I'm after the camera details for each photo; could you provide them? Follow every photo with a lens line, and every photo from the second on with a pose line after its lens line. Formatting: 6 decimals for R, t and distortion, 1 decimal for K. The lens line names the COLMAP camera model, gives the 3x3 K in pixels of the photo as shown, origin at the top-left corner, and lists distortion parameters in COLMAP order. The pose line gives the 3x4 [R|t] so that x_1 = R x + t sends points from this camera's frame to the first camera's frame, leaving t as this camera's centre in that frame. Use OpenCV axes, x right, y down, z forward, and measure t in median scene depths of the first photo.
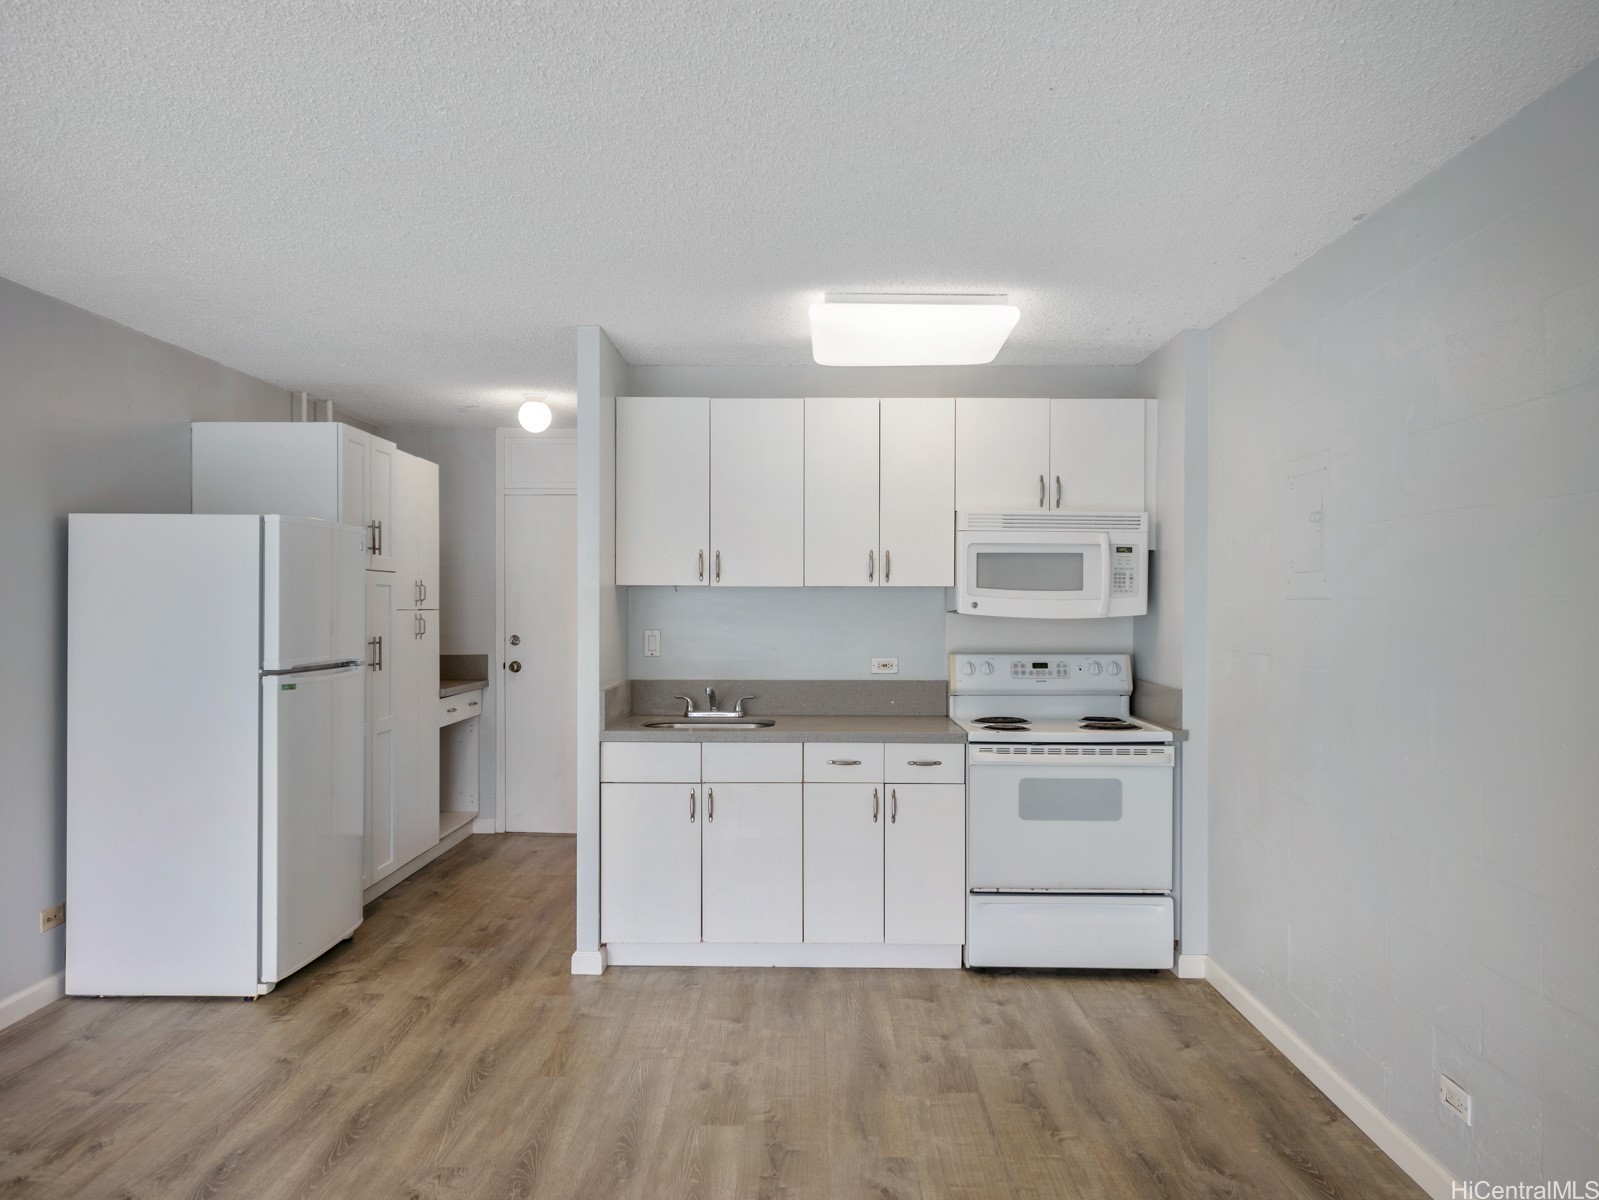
lens RADIAL K [[1126.6, 0, 804.9], [0, 1126.6, 616.2], [0, 0, 1]] dist [0.001857, -0.000788]
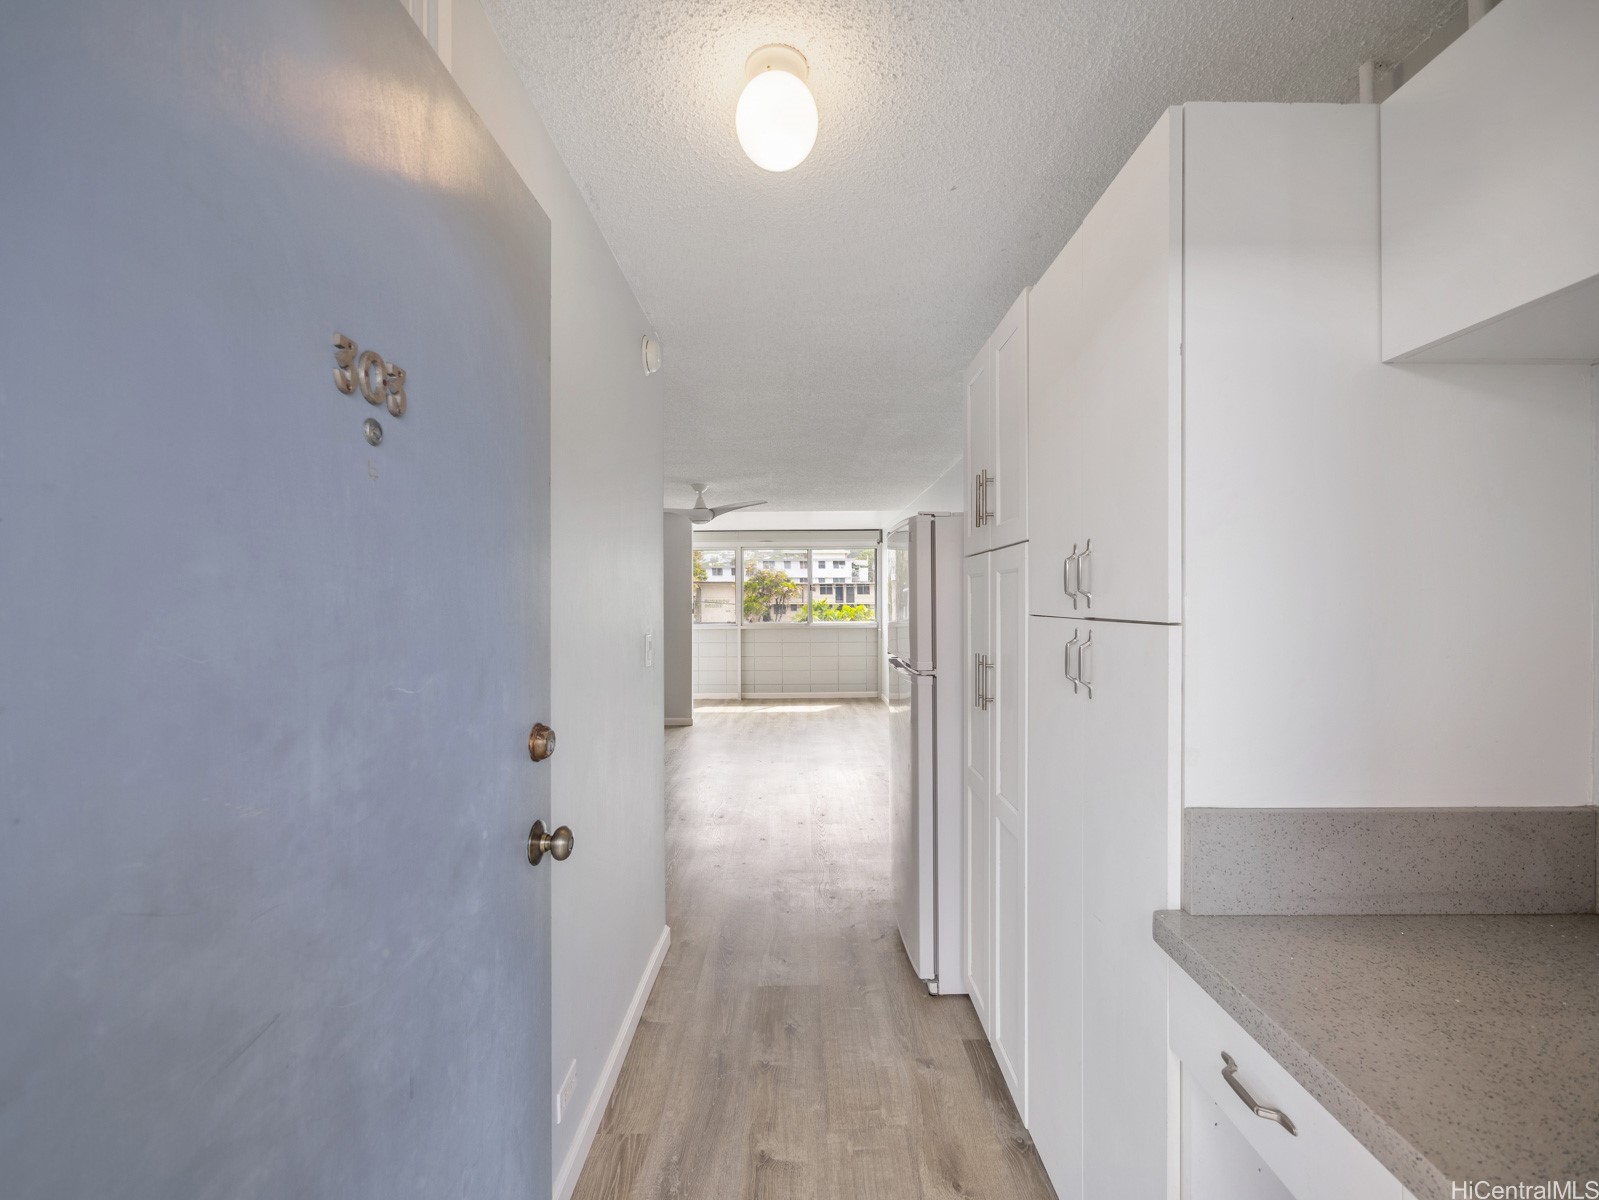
lens RADIAL K [[663.9, 0, 798.2], [0, 663.9, 601.8], [0, 0, 1]] dist [-0.007522, 0.000242]
pose [[-0.999970, 0.001317, -0.007605, -0.308450], [0.001235, 0.999941, 0.010766, -0.018414], [0.007619, 0.010757, -0.999913, 1.547877]]
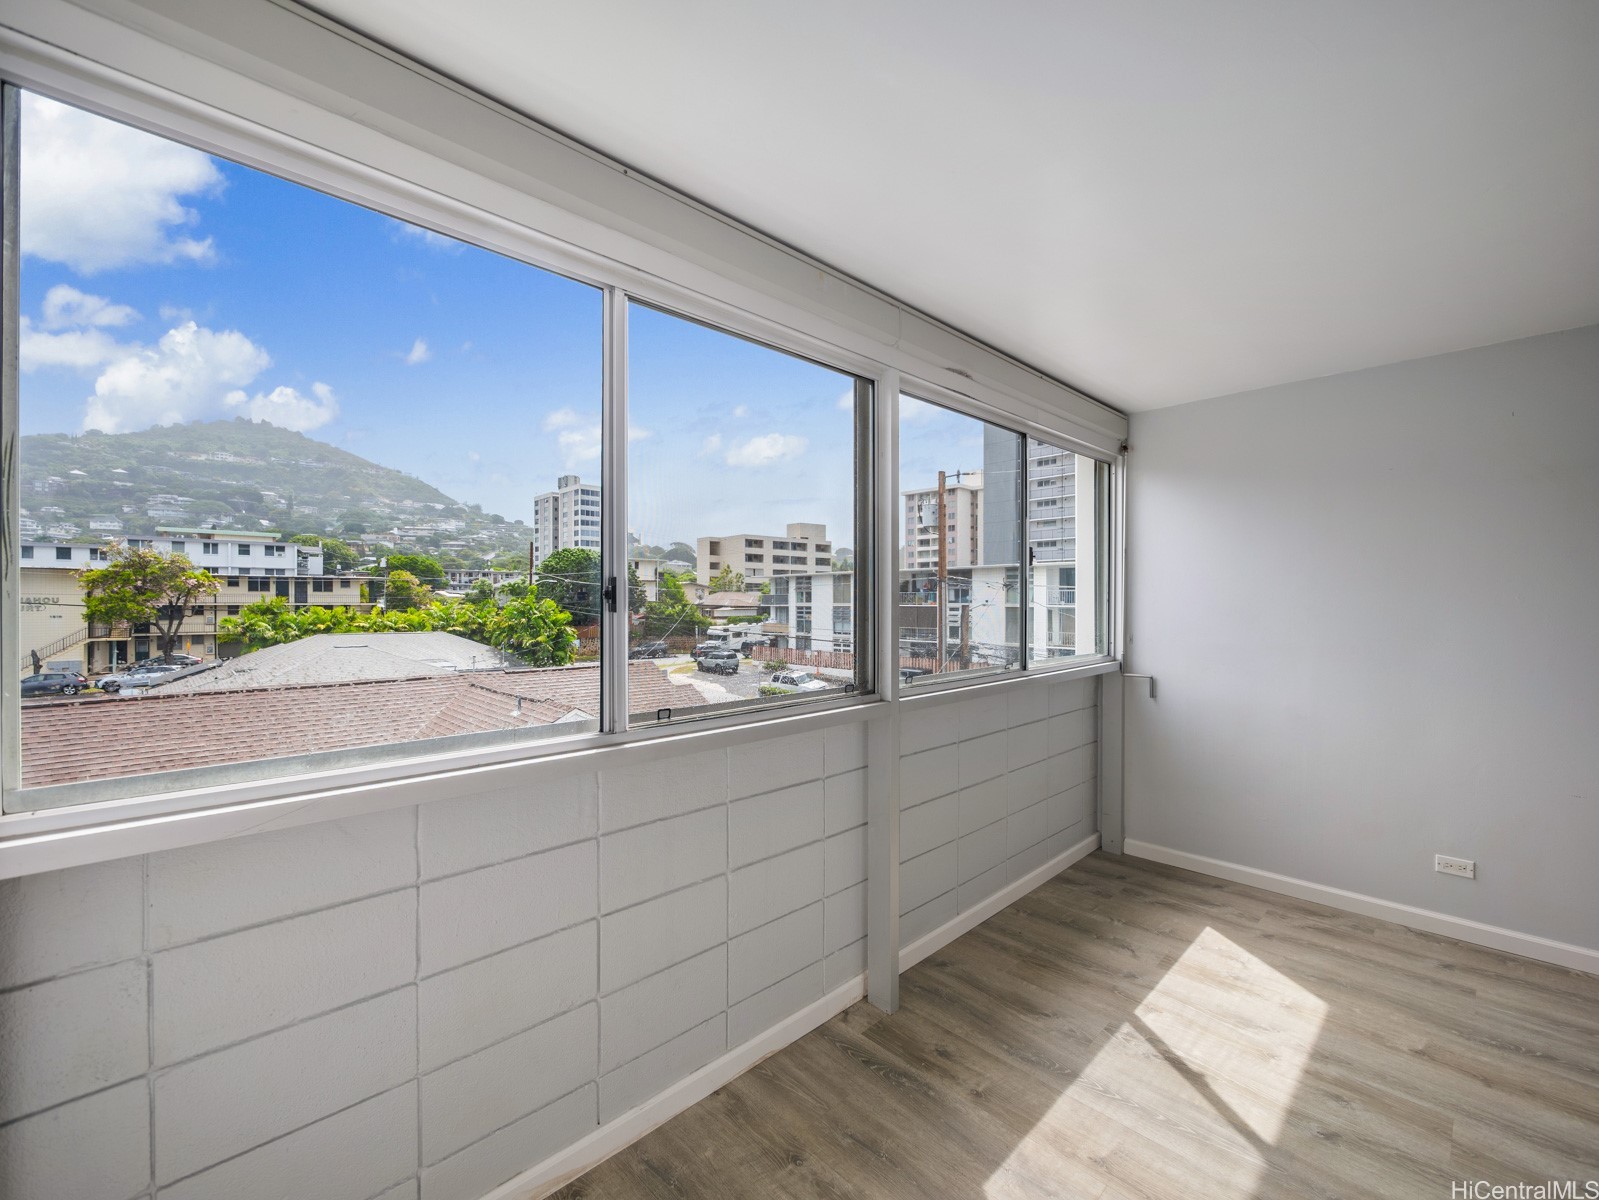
lens RADIAL K [[663.9, 0, 802.7], [0, 663.9, 605.0], [0, 0, 1]] dist [-0.007522, 0.000242]
pose [[-0.715516, 0.001261, -0.698595, 0.276036], [-0.009293, 0.999893, 0.011323, 0.001904], [0.698535, 0.014594, -0.715427, -0.273044]]
